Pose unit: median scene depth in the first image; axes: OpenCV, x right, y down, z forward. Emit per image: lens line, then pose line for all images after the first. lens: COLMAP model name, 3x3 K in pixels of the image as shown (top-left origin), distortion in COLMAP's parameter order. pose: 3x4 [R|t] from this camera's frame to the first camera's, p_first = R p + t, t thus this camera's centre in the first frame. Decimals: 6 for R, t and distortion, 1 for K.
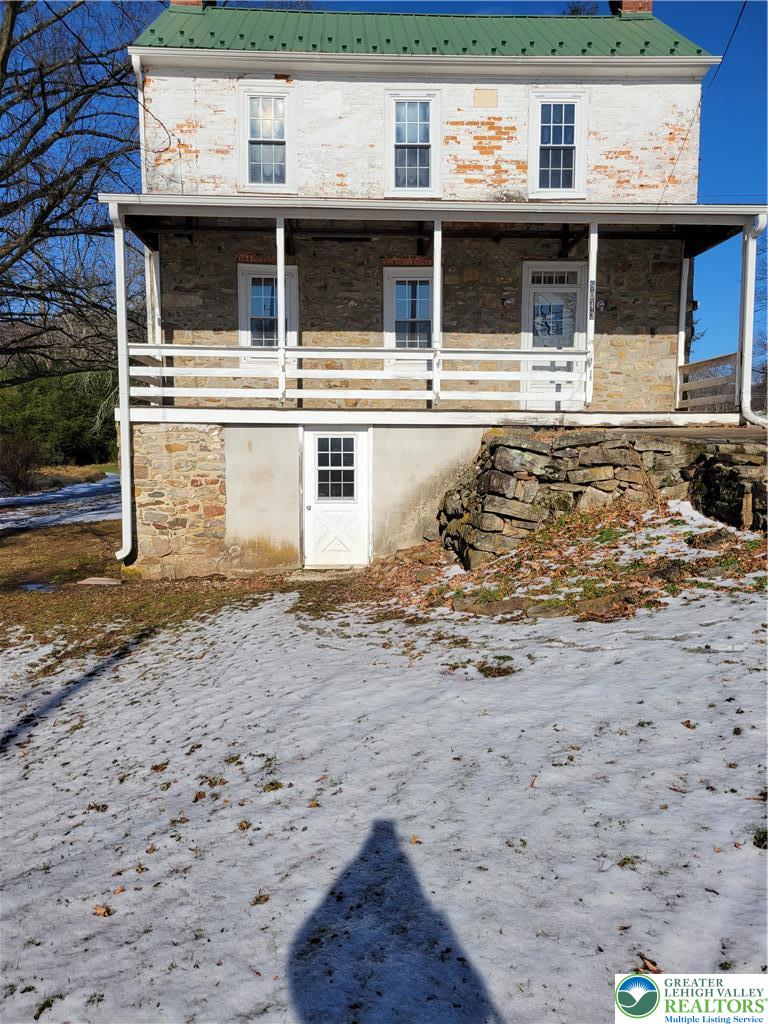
lens RADIAL K [[773.7, 0, 380.7], [0, 773.7, 517.3], [0, 0, 1]] dist [0.040557, -0.017511]
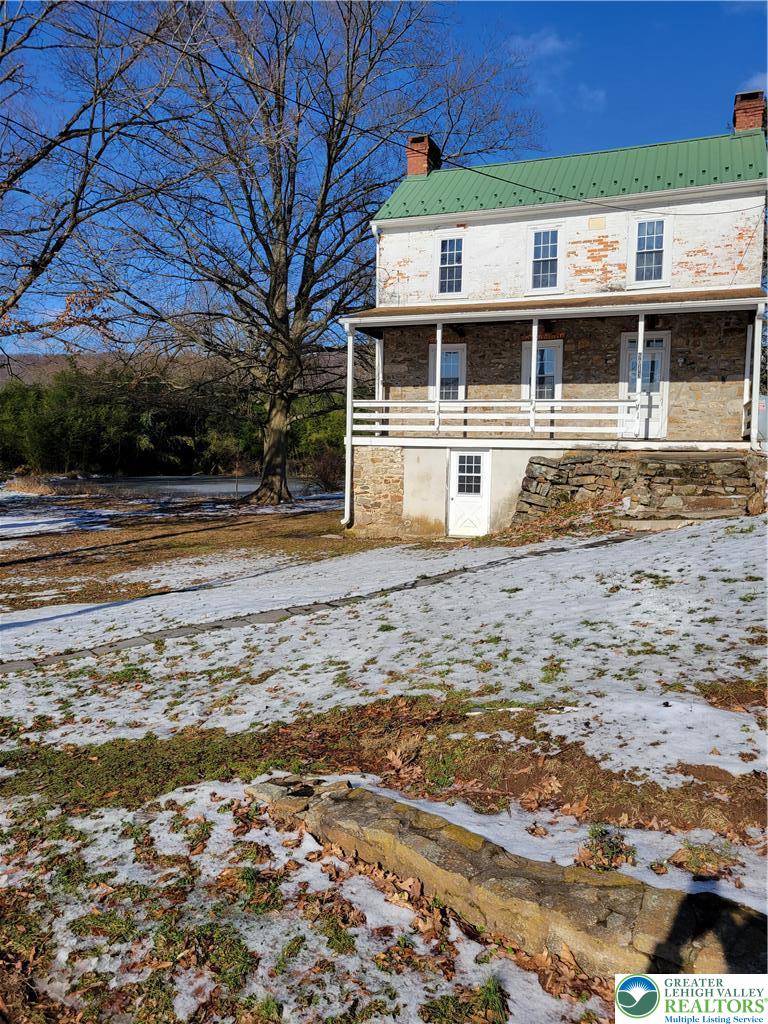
lens RADIAL K [[773.7, 0, 384.9], [0, 773.7, 509.2], [0, 0, 1]] dist [0.040557, -0.017511]
pose [[0.922039, 0.040520, -0.384971, 0.367500], [-0.050495, 0.998599, -0.015833, 0.038486], [0.383790, 0.034037, 0.922793, -0.493917]]
